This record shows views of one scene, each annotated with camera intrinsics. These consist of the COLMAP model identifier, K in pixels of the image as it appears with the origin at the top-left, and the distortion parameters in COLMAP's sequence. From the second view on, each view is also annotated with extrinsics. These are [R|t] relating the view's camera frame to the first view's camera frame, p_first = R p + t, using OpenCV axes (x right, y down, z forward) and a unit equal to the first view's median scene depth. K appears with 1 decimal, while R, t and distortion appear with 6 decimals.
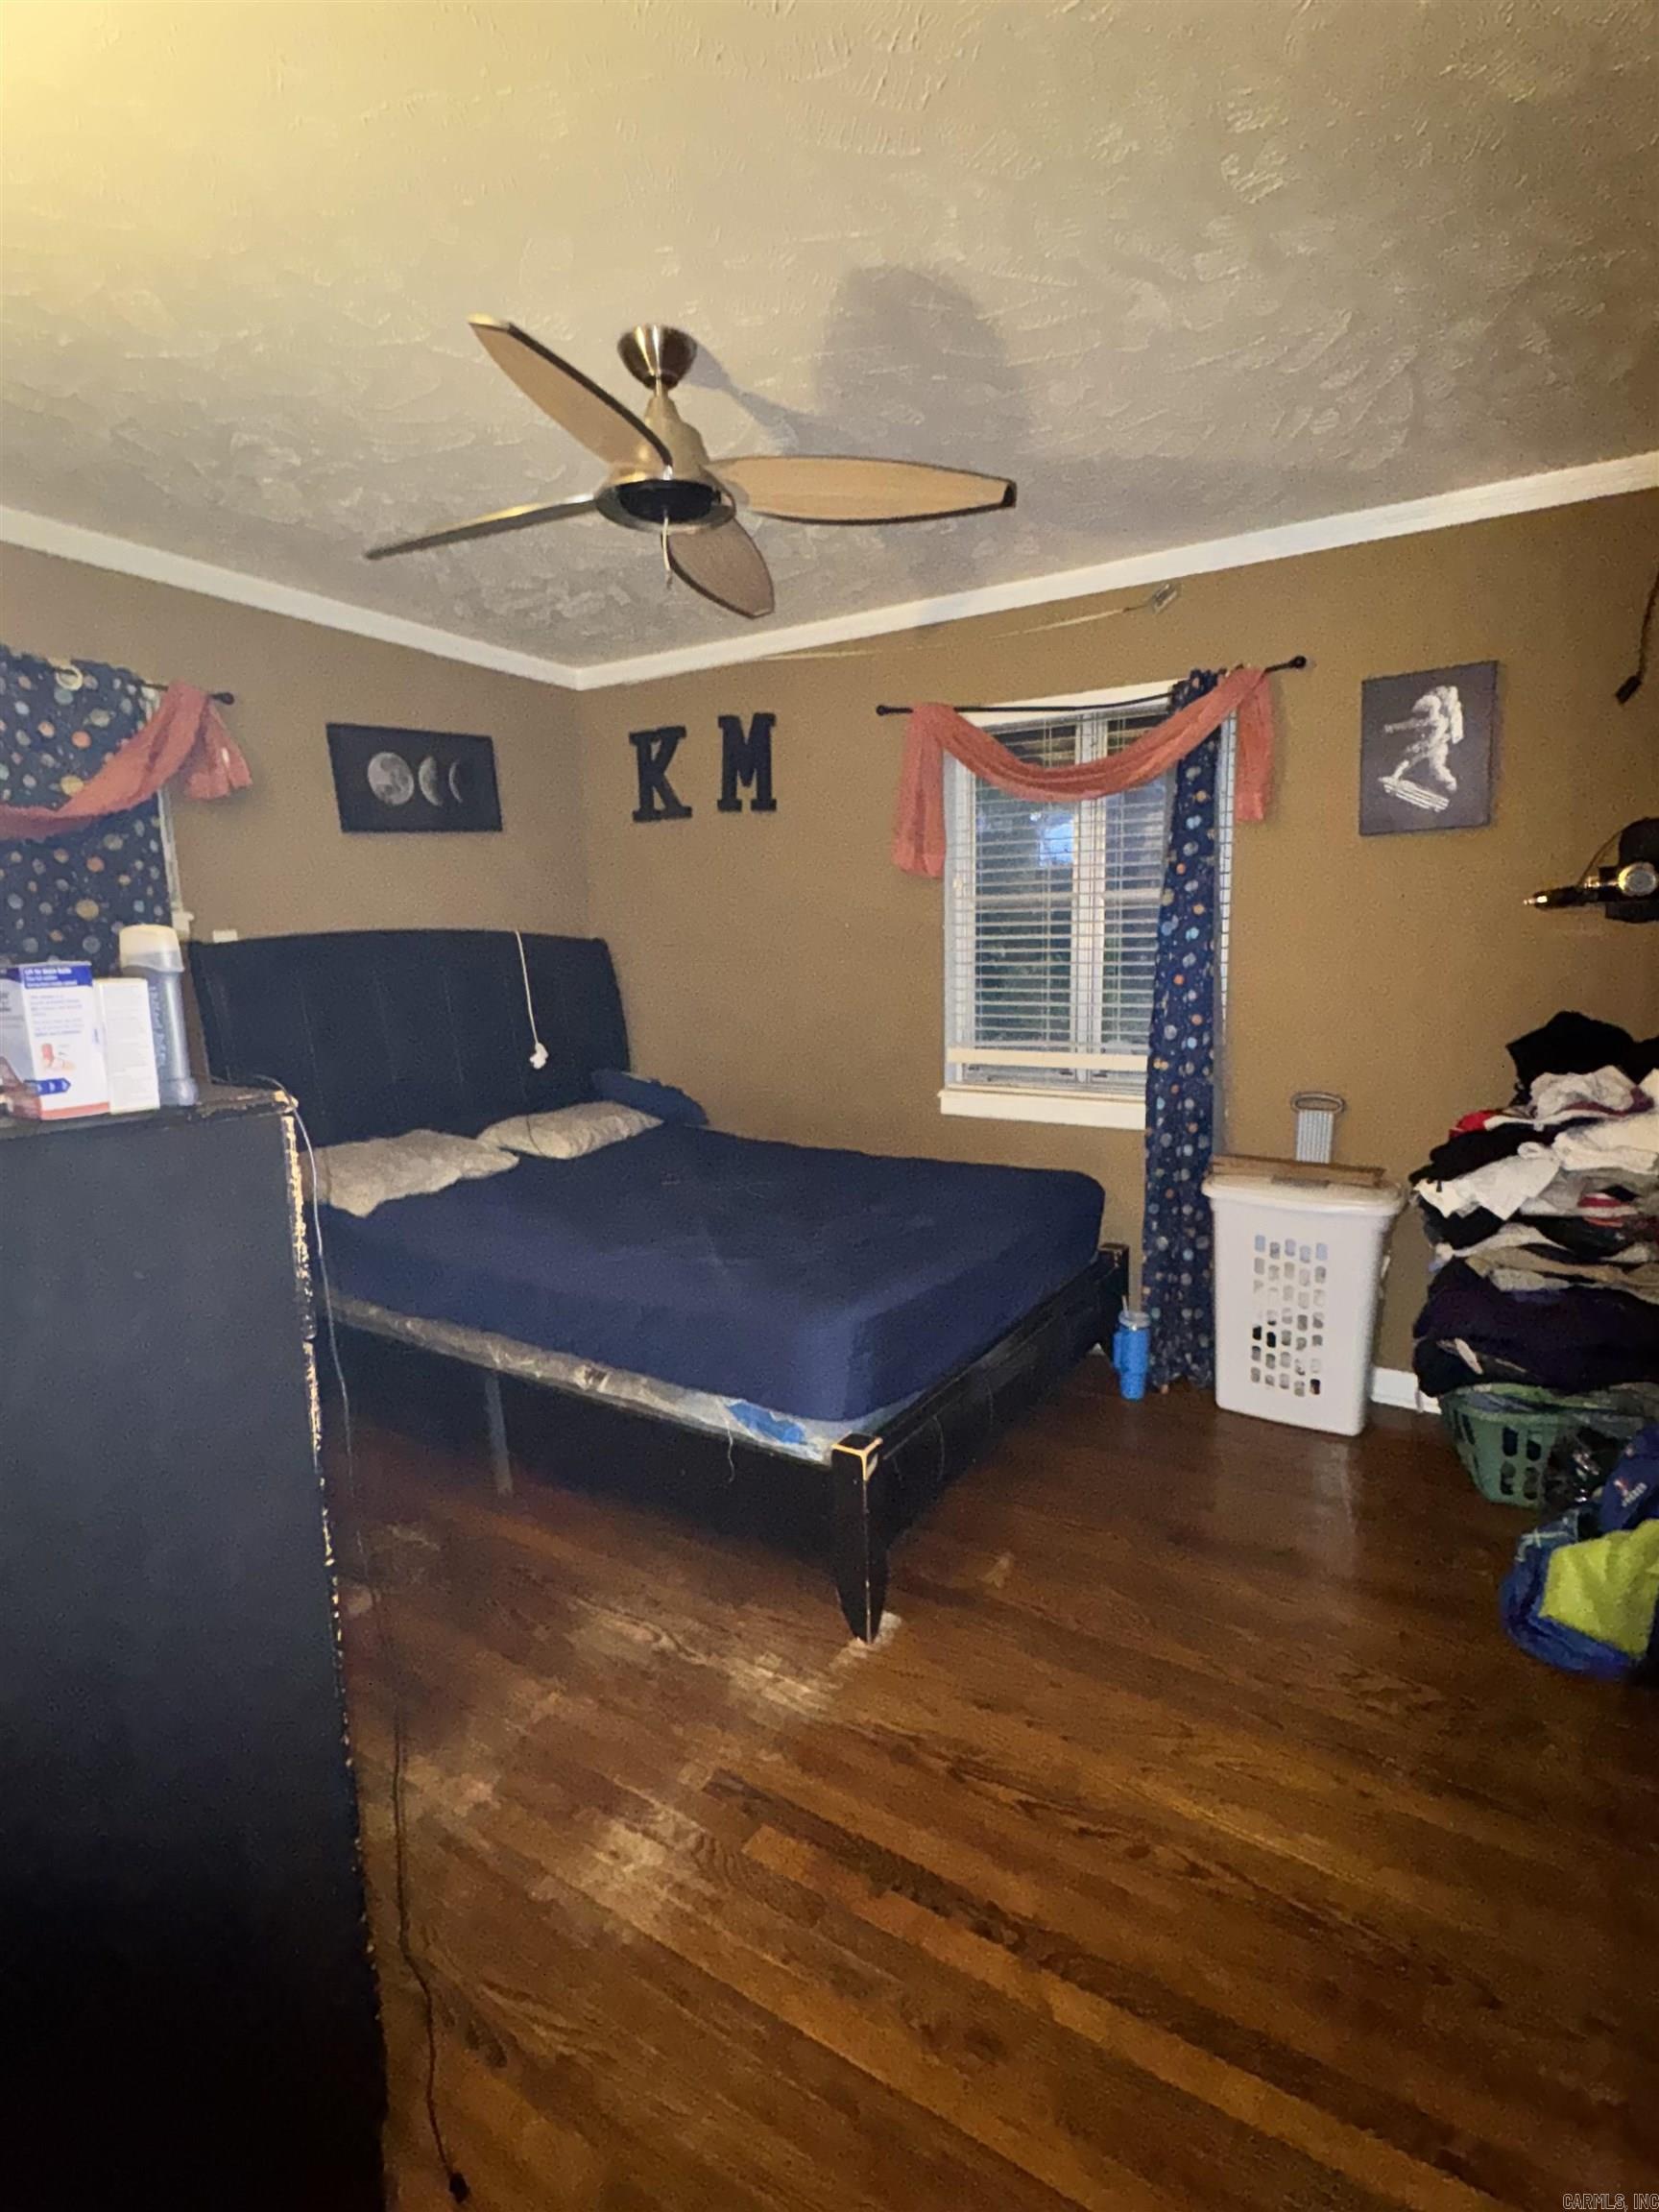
lens RADIAL K [[1033.3, 0, 831.8], [0, 1033.3, 1104.0], [0, 0, 1]] dist [0.001408, 0.000807]
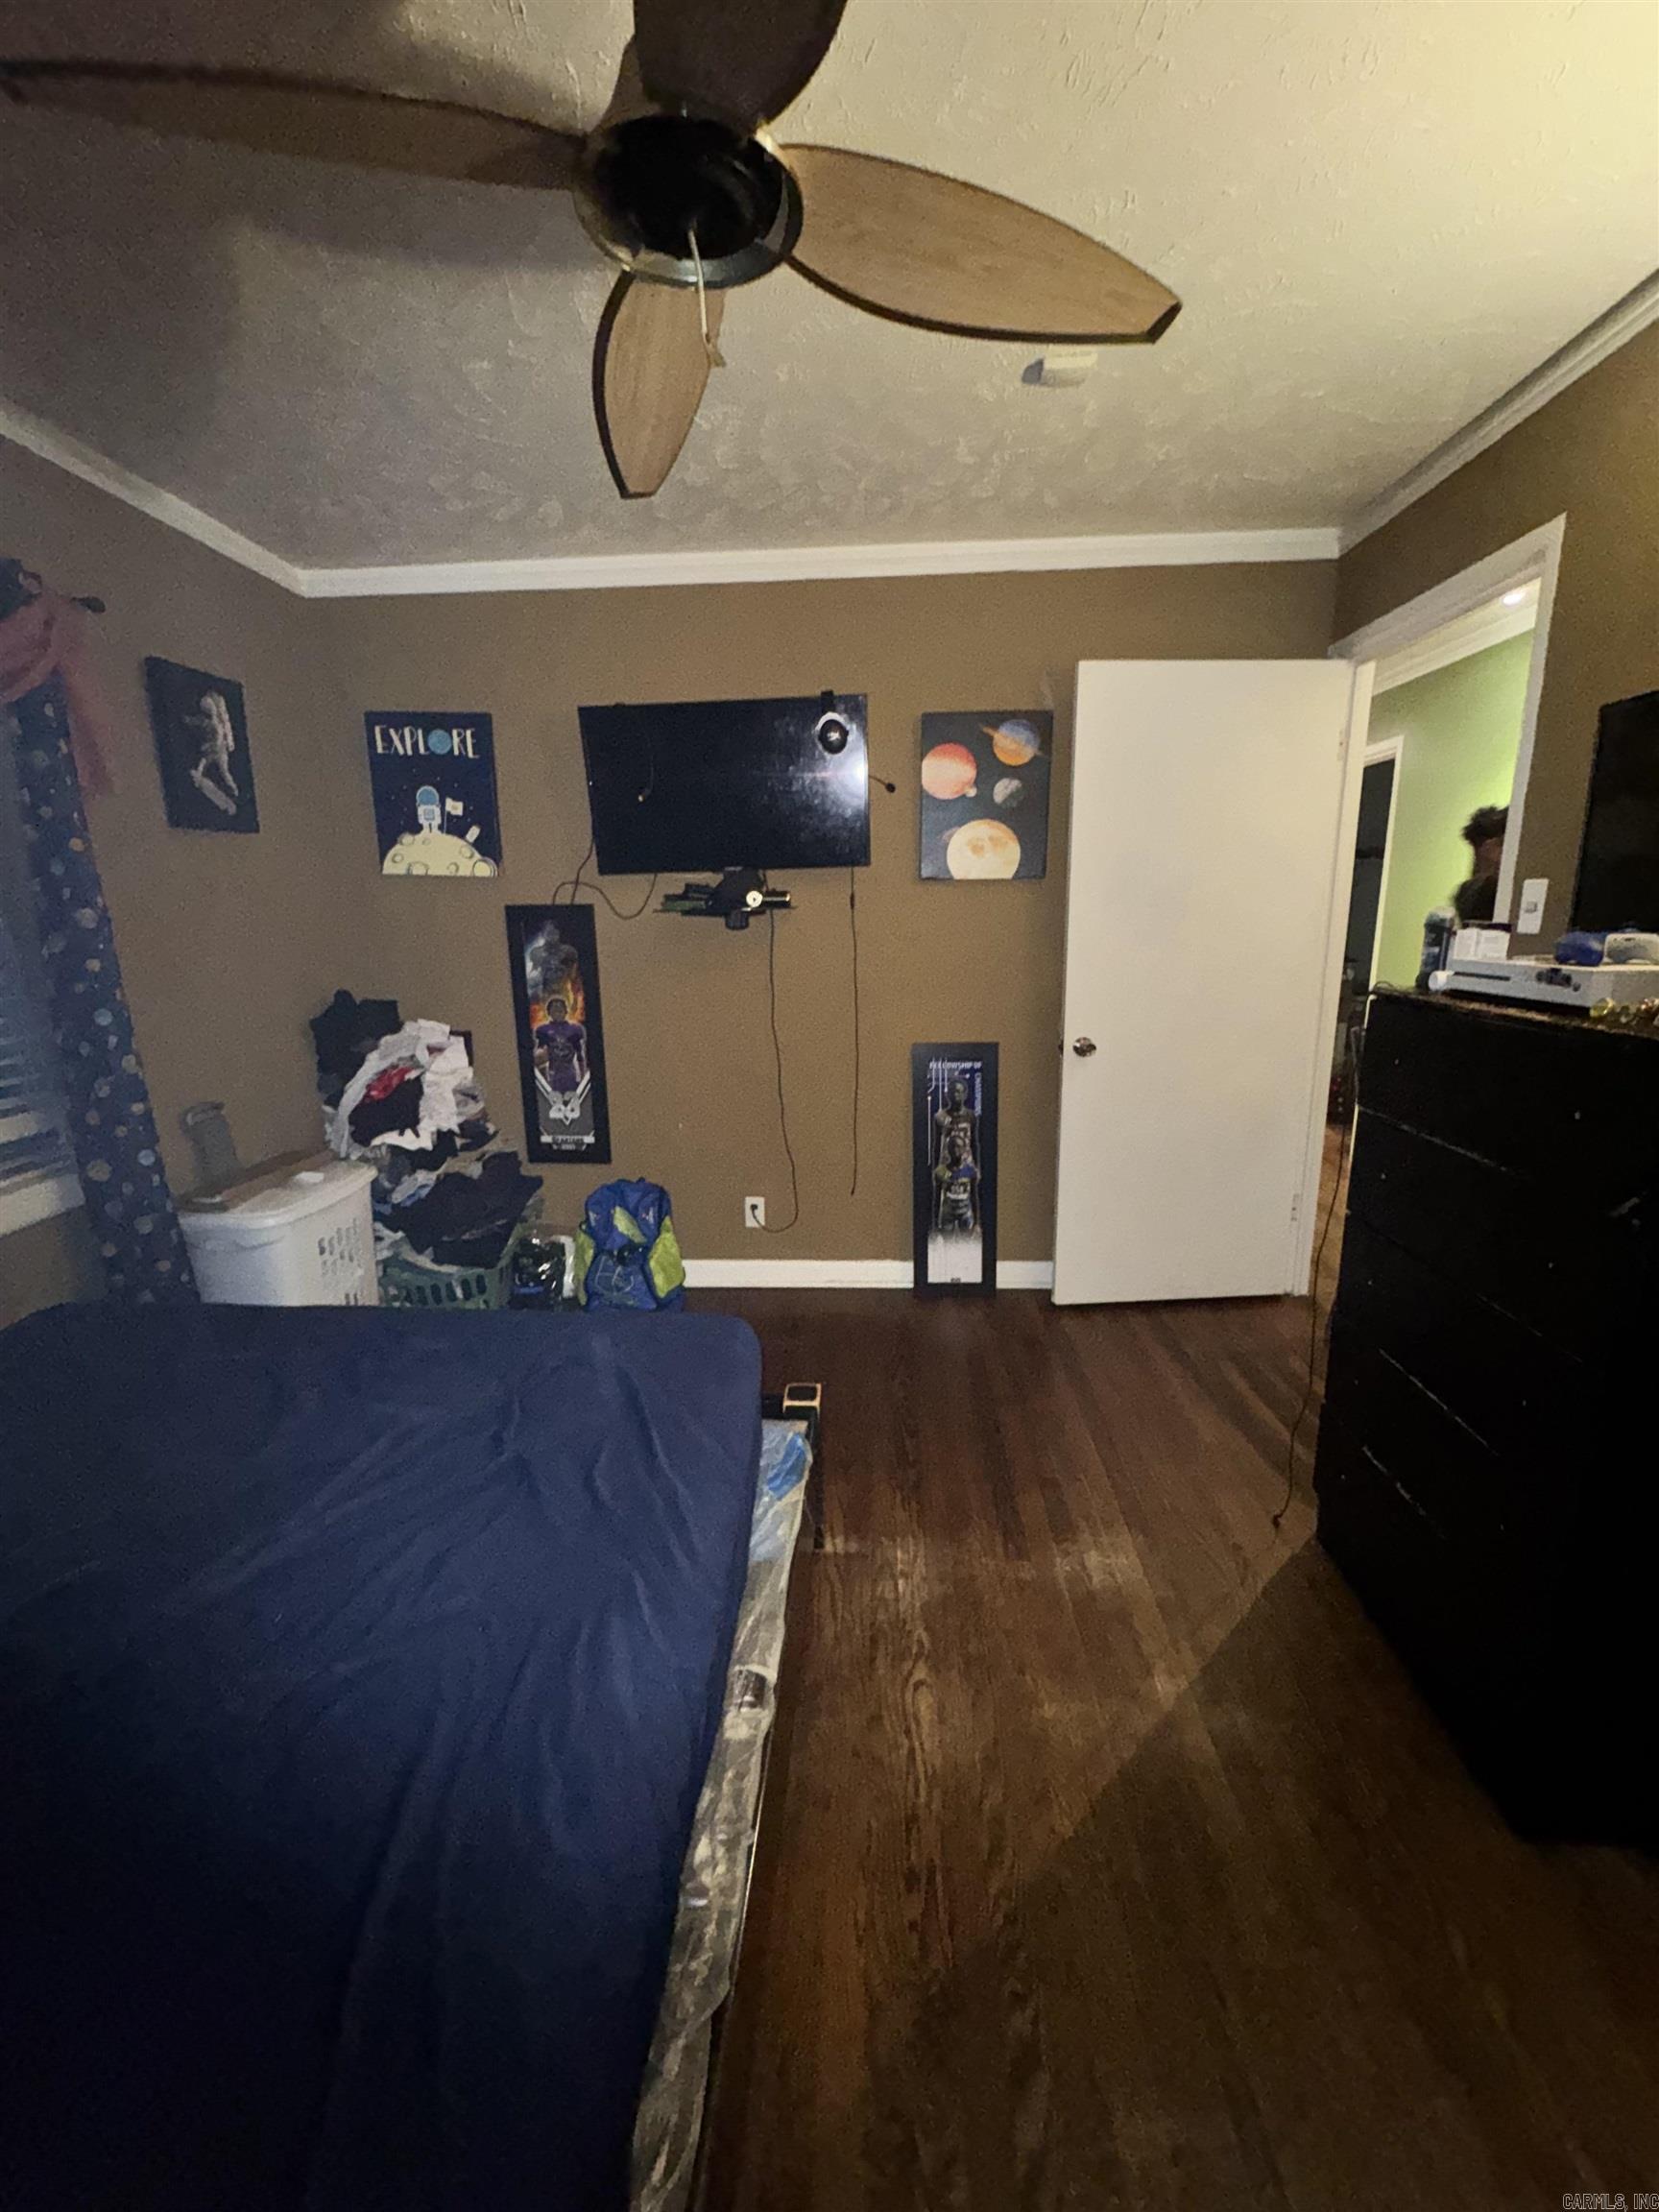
lens RADIAL K [[878.7, 0, 834.1], [0, 878.7, 1100.6], [0, 0, 1]] dist [0.000023, -0.000326]
pose [[-0.476557, -0.170635, 0.862425, -0.676576], [0.160740, 0.947535, 0.276296, -0.196402], [-0.864324, 0.270297, -0.424127, 1.178760]]
